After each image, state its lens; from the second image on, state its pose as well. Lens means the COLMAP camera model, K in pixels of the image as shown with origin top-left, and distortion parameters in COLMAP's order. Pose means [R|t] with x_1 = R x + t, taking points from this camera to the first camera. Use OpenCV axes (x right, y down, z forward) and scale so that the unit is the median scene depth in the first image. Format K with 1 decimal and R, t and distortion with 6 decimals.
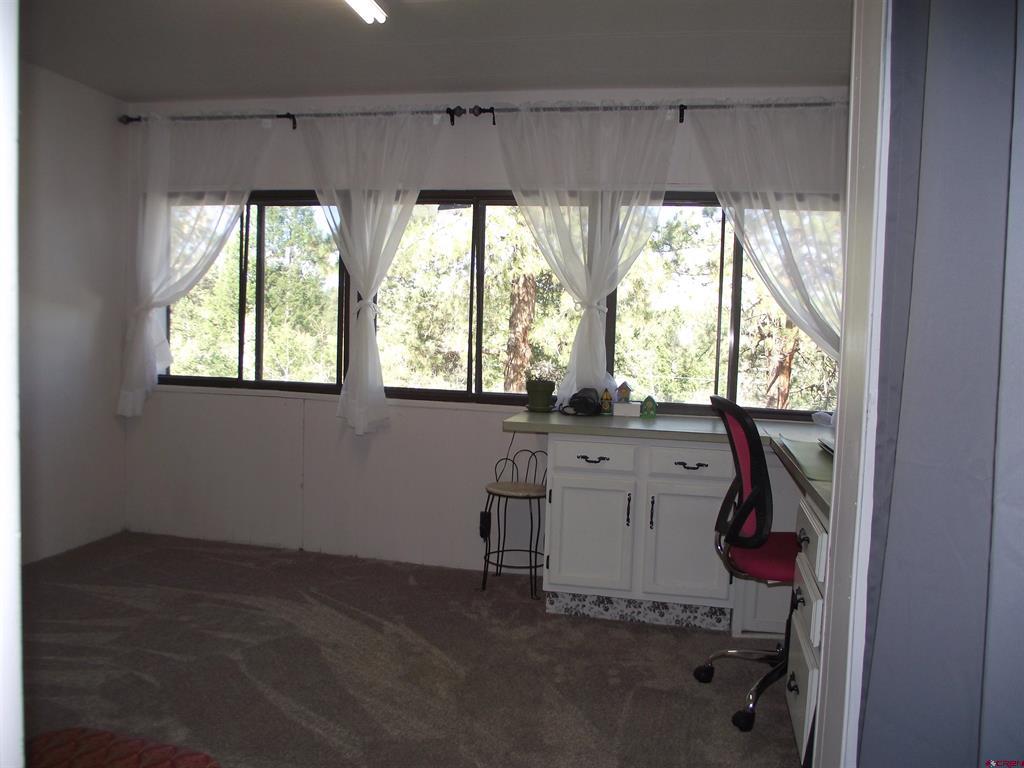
lens RADIAL K [[800.6, 0, 515.8], [0, 800.6, 371.3], [0, 0, 1]] dist [-0.093250, 0.062953]
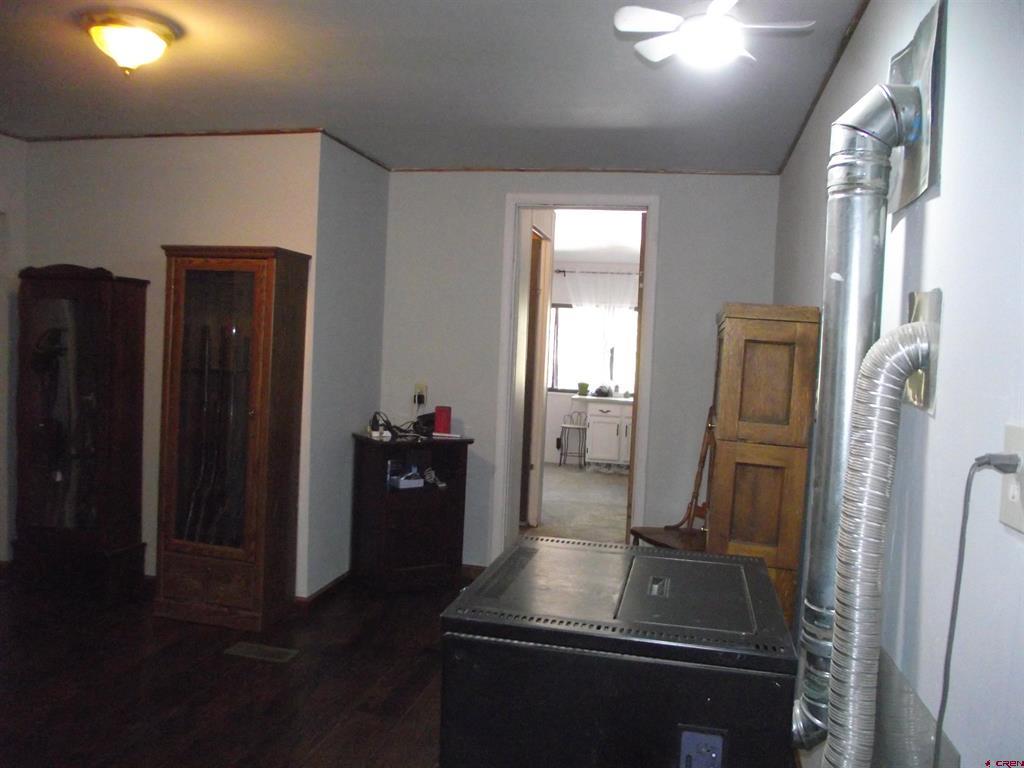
lens RADIAL K [[800.6, 0, 515.8], [0, 800.6, 371.3], [0, 0, 1]] dist [-0.093250, 0.062953]
pose [[0.999715, 0.006666, -0.022933, -0.119909], [-0.007030, 0.999850, -0.015819, 0.016997], [0.022824, 0.015975, 0.999612, -1.453513]]
